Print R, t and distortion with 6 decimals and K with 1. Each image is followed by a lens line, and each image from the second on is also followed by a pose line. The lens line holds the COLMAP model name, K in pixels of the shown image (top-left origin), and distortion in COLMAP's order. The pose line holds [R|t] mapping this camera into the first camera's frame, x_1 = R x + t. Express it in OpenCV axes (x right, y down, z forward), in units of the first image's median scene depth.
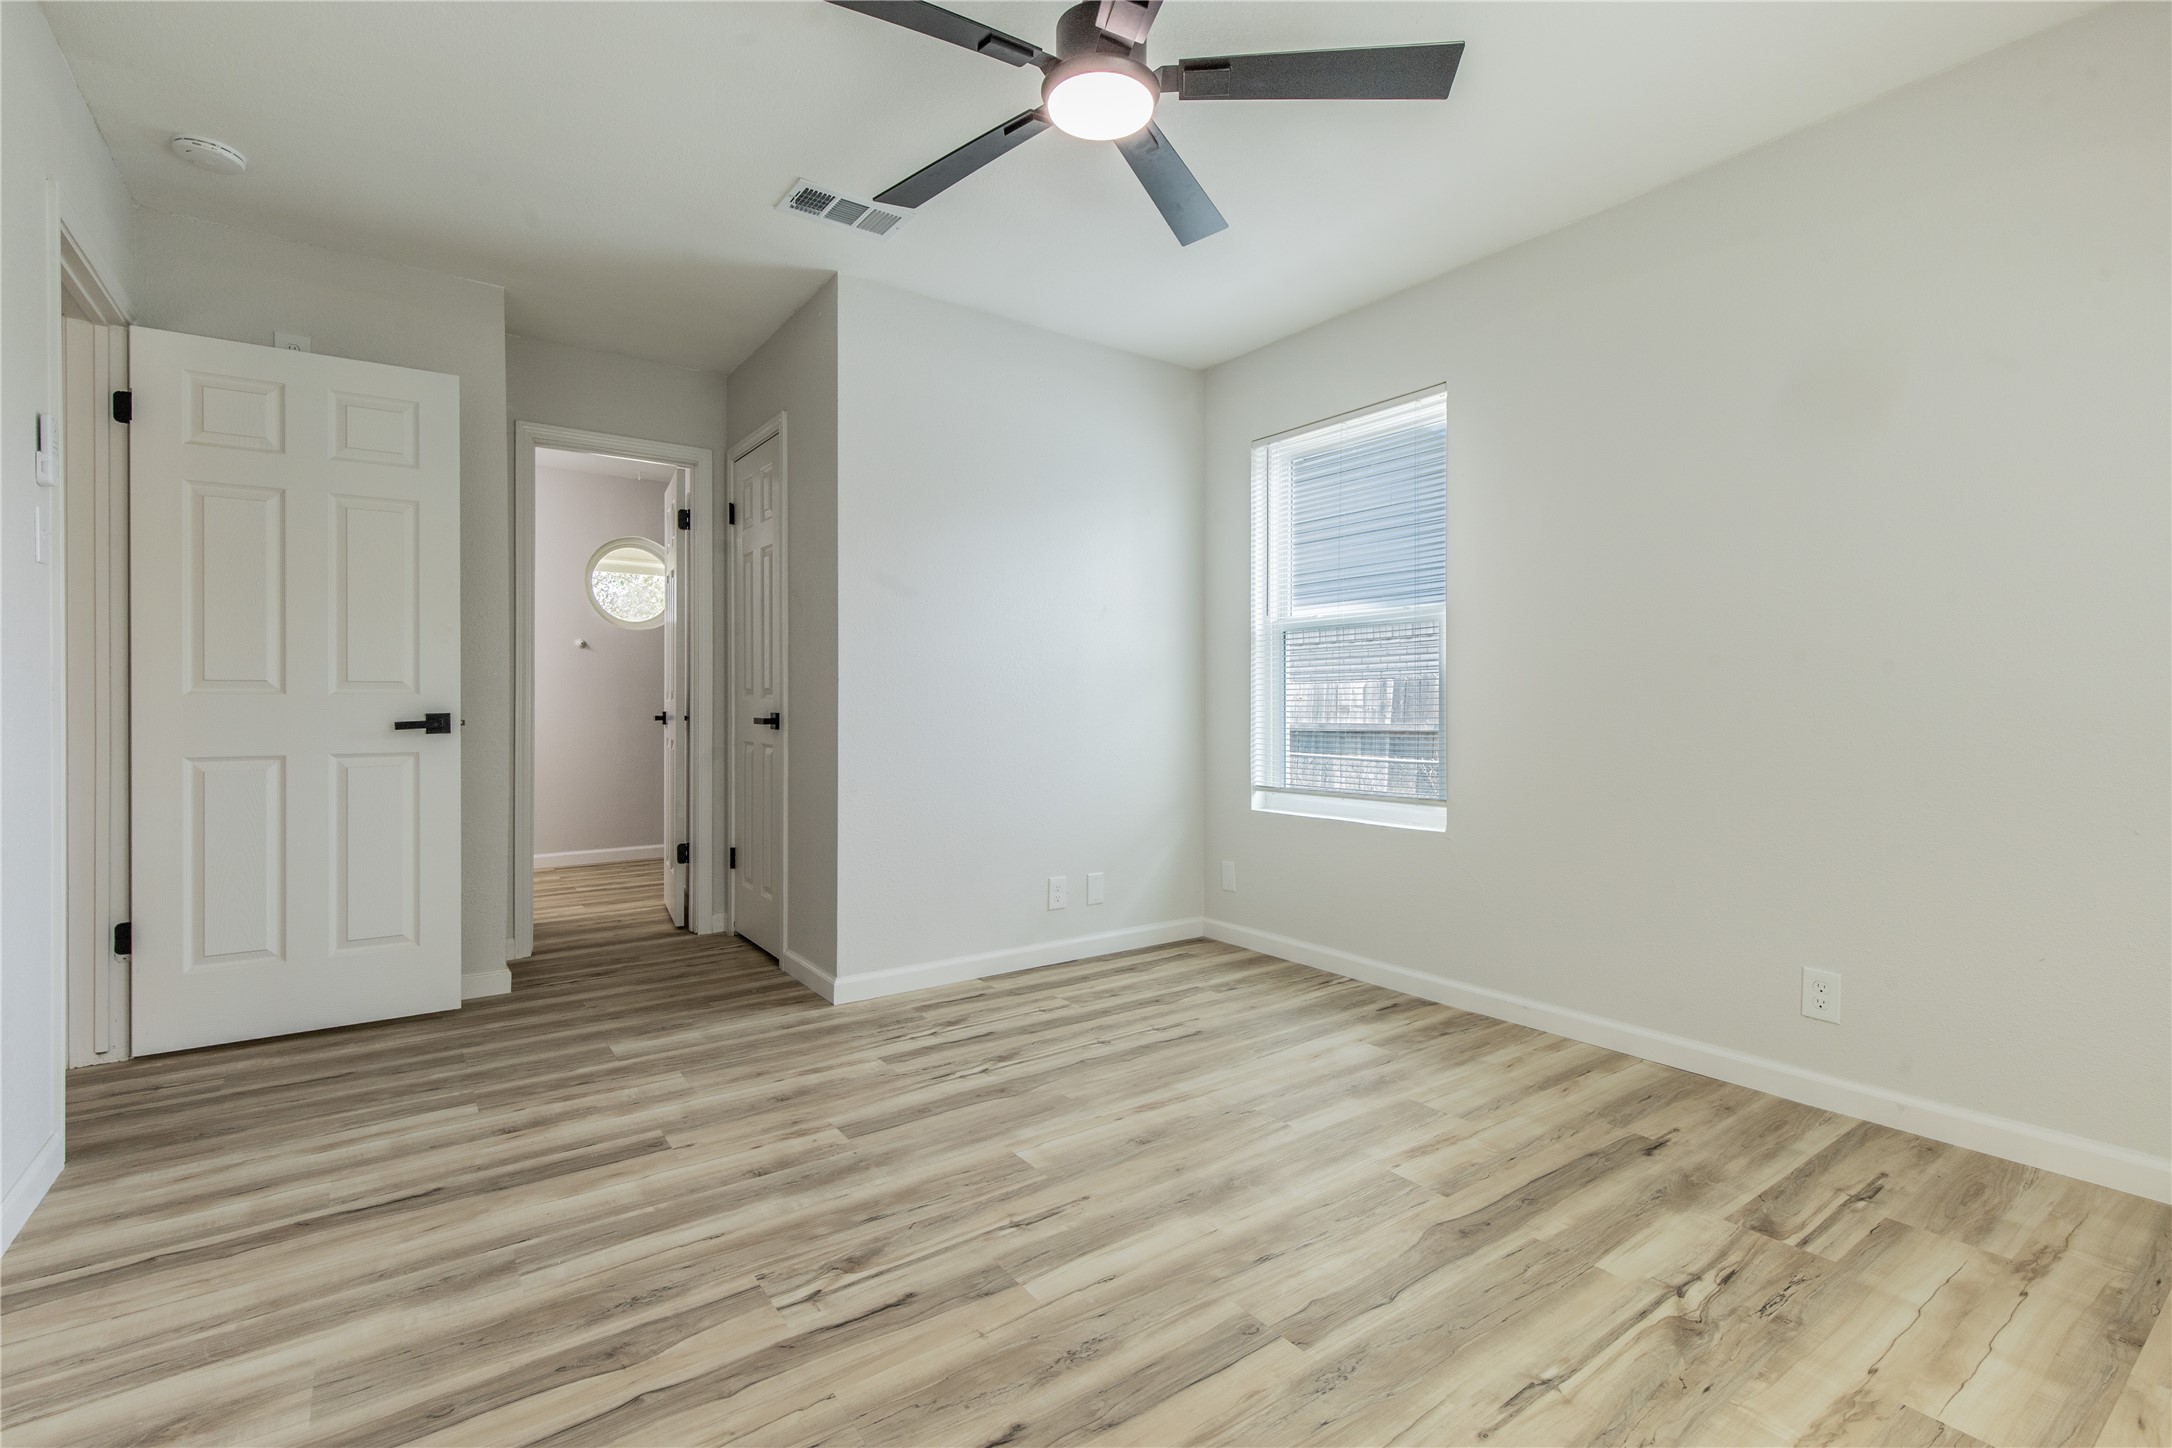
lens RADIAL K [[987.1, 0, 1098.4], [0, 987.1, 709.5], [0, 0, 1]] dist [0.012163, -0.000840]
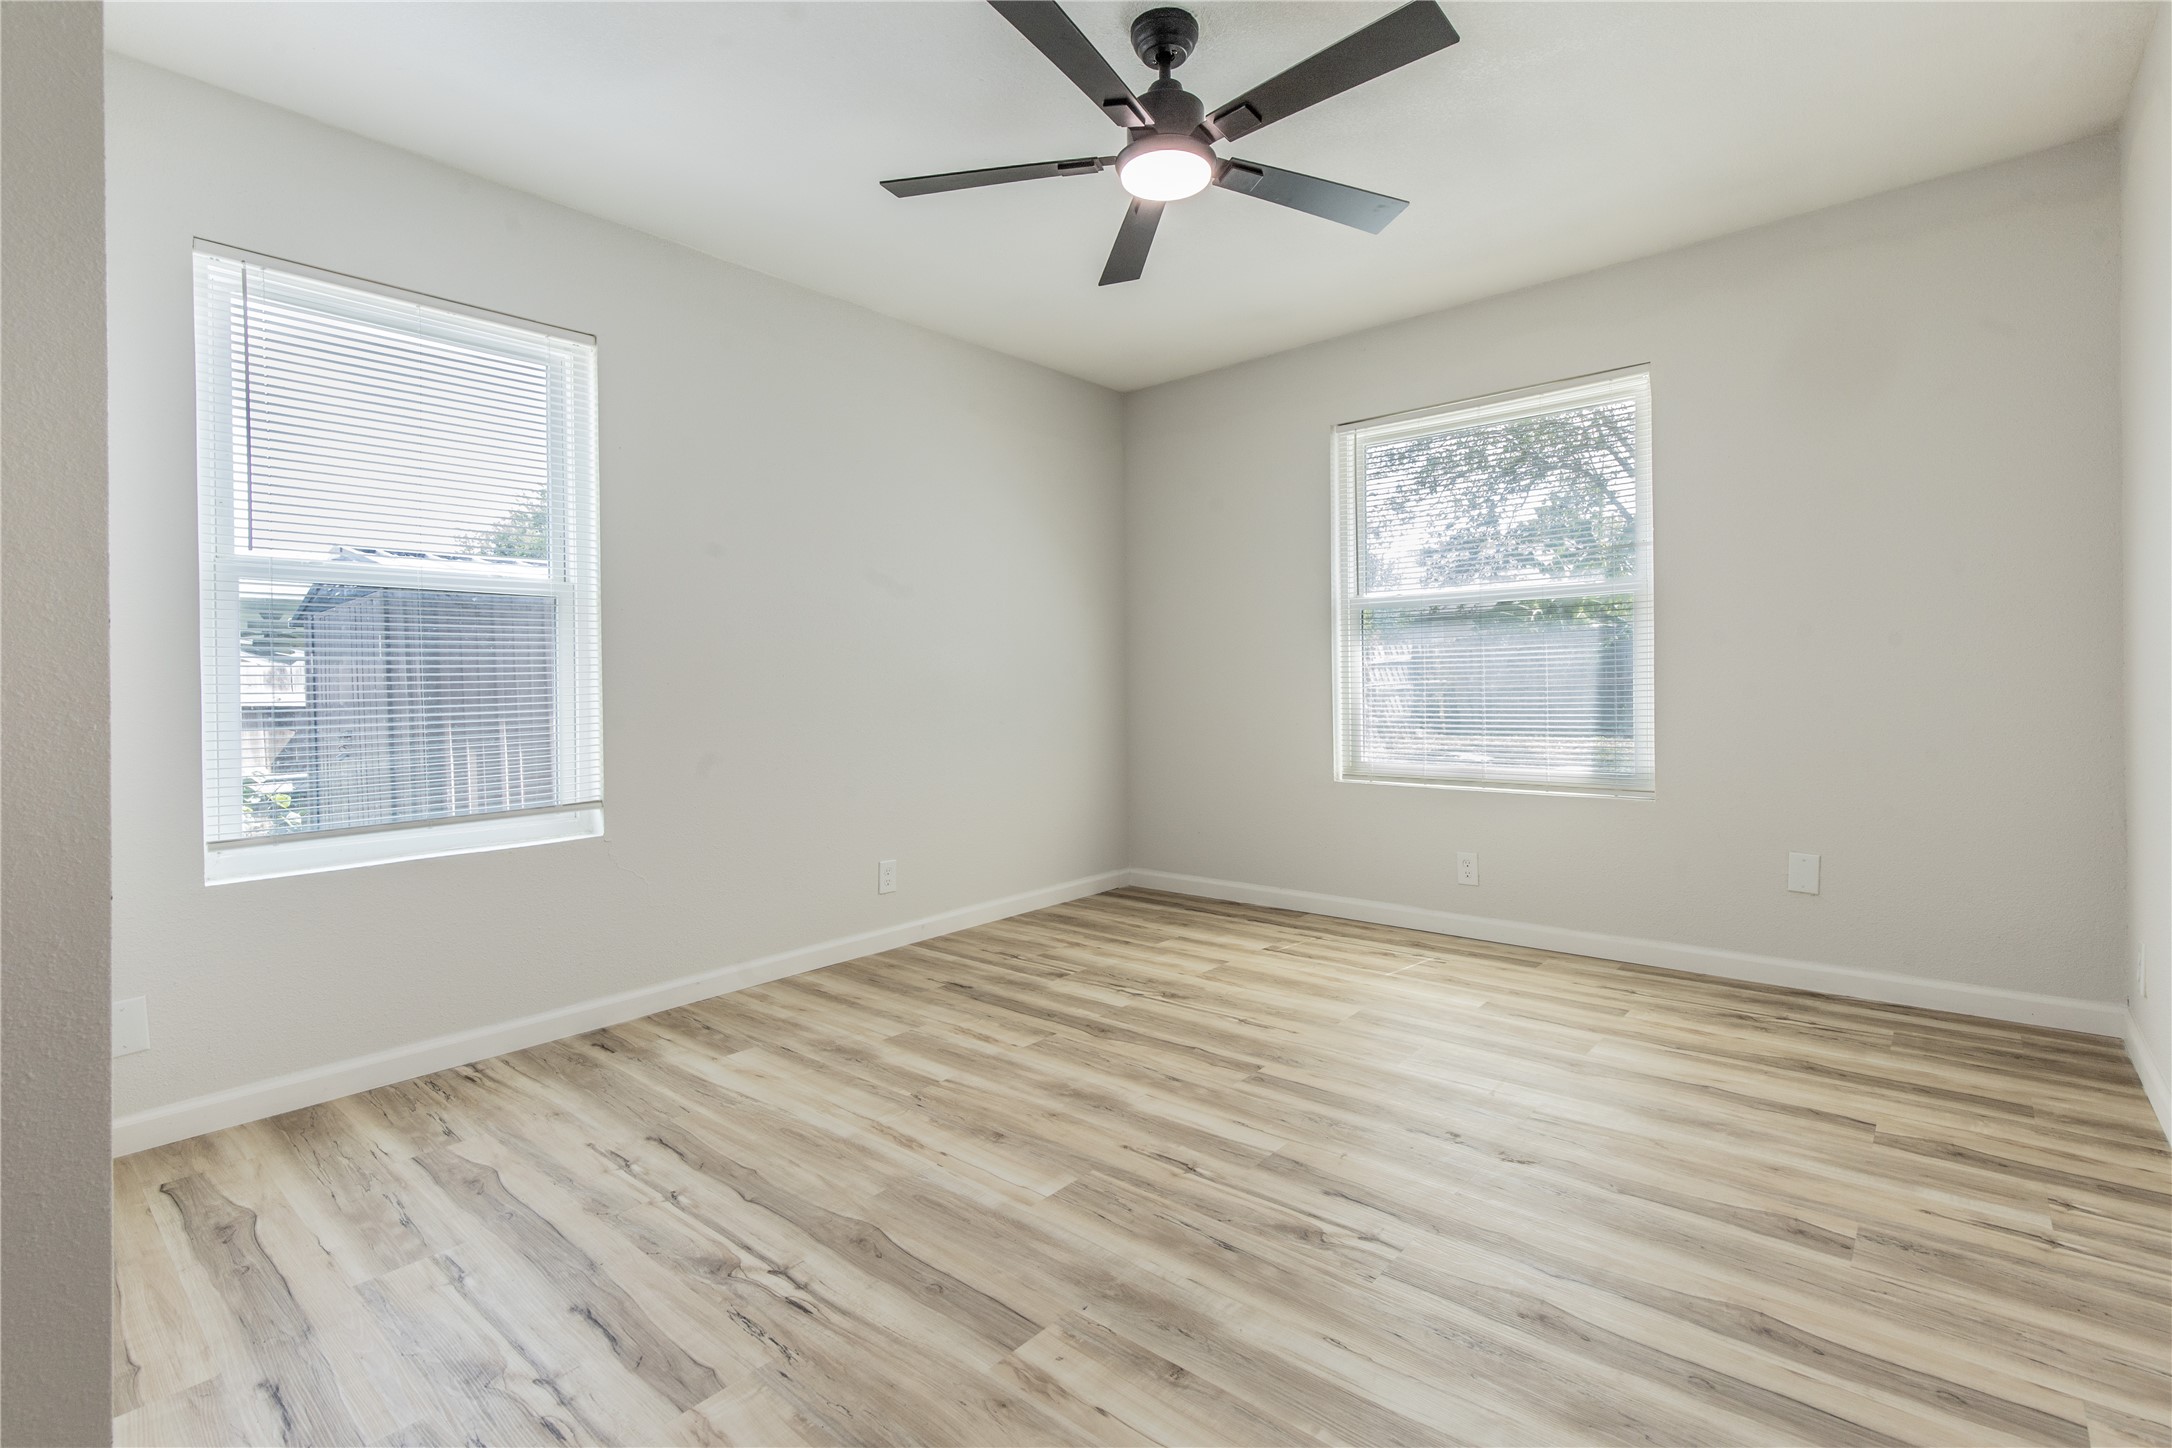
lens RADIAL K [[987.1, 0, 1091.6], [0, 987.1, 709.9], [0, 0, 1]] dist [0.012163, -0.000840]
pose [[-0.220947, -0.020211, 0.975076, -0.846235], [0.023989, 0.999370, 0.026150, -0.006833], [-0.974991, 0.029169, -0.220323, 1.023381]]
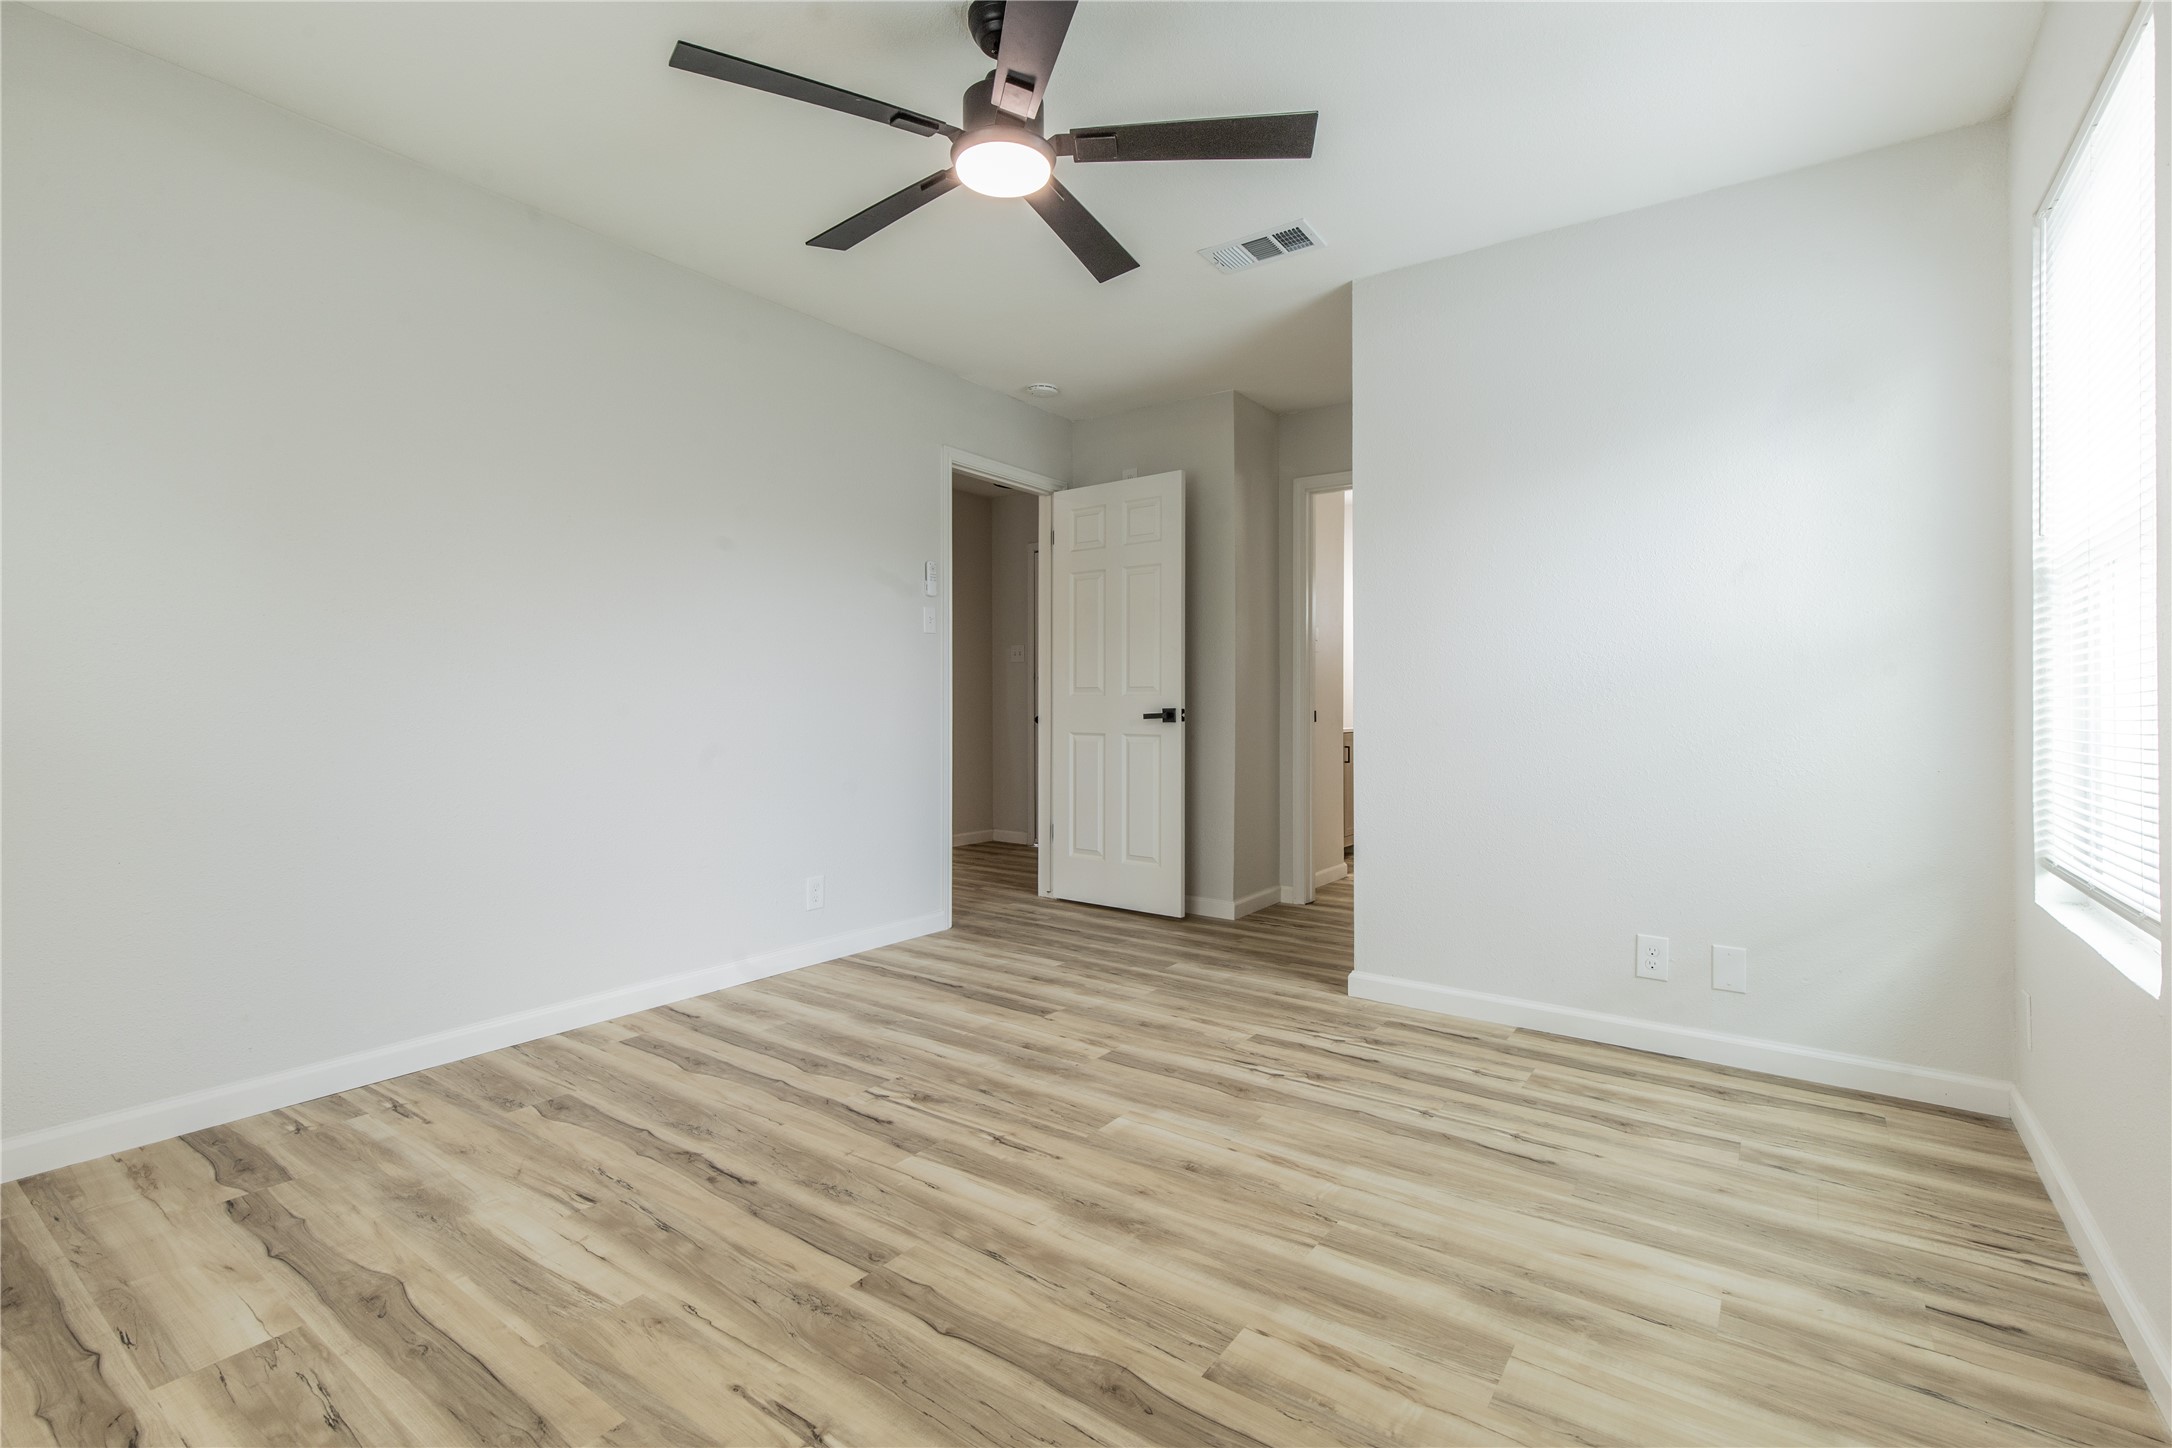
lens RADIAL K [[987.1, 0, 1094.1], [0, 987.1, 712.5], [0, 0, 1]] dist [0.012163, -0.000840]
pose [[0.311922, 0.011739, -0.950035, 0.831979], [-0.009029, 0.999915, 0.009391, -0.003510], [0.950065, 0.005649, 0.312001, 0.567279]]
